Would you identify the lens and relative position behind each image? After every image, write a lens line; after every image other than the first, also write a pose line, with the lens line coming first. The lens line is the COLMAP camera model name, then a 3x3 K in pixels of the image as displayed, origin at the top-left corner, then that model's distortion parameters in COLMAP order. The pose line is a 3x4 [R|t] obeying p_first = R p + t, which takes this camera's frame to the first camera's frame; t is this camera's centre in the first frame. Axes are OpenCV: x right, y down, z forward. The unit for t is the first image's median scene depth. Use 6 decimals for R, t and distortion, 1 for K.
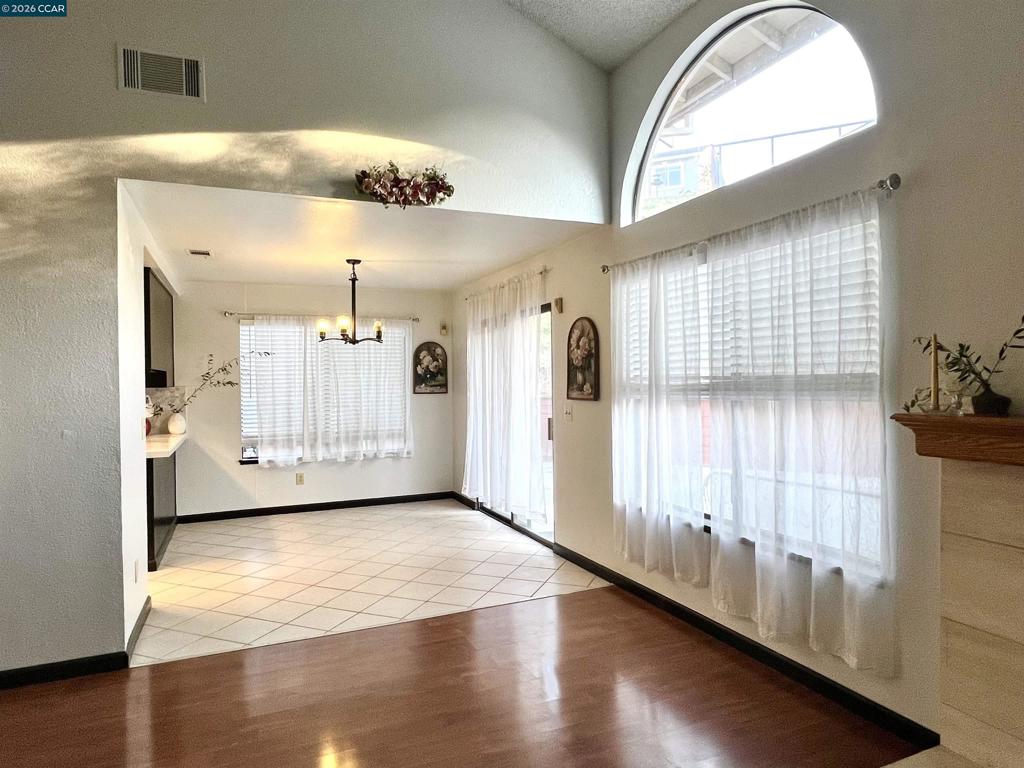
lens RADIAL K [[613.5, 0, 512.0], [0, 613.5, 384.0], [0, 0, 1]] dist [0.001497, 0.000436]
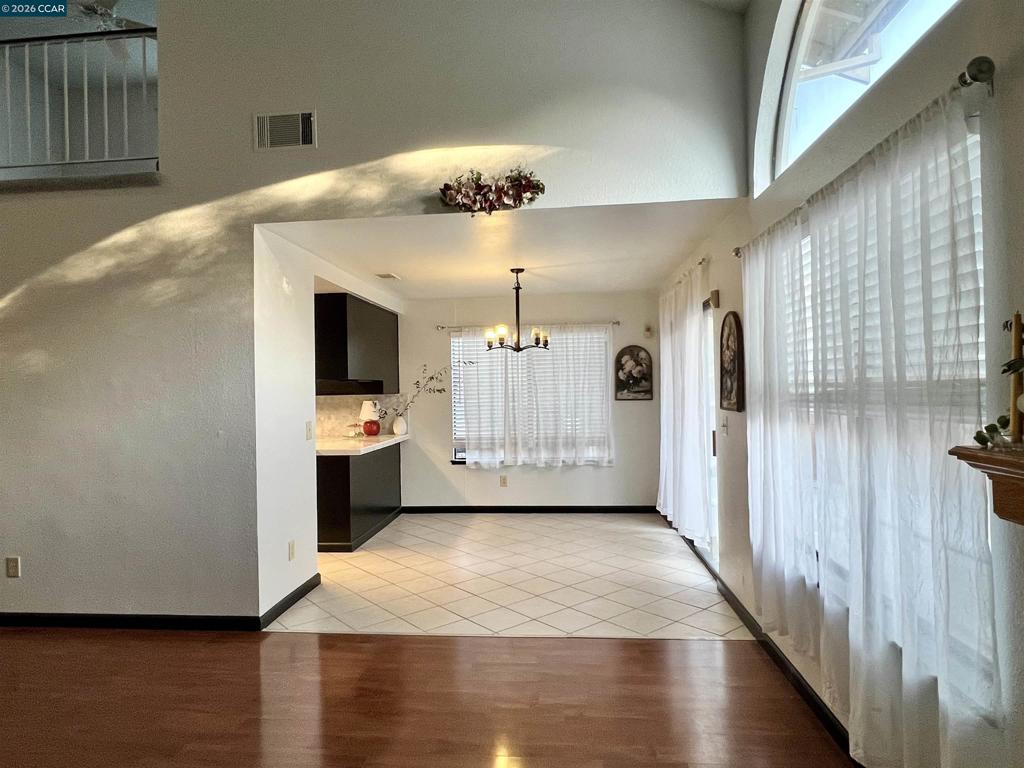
lens RADIAL K [[617.5, 0, 511.3], [0, 617.5, 376.3], [0, 0, 1]] dist [0.001917, -0.000604]
pose [[0.878574, -0.013446, -0.477417, 0.226359], [0.004695, 0.999798, -0.019518, -0.004856], [0.477584, 0.014906, 0.878460, 0.104384]]
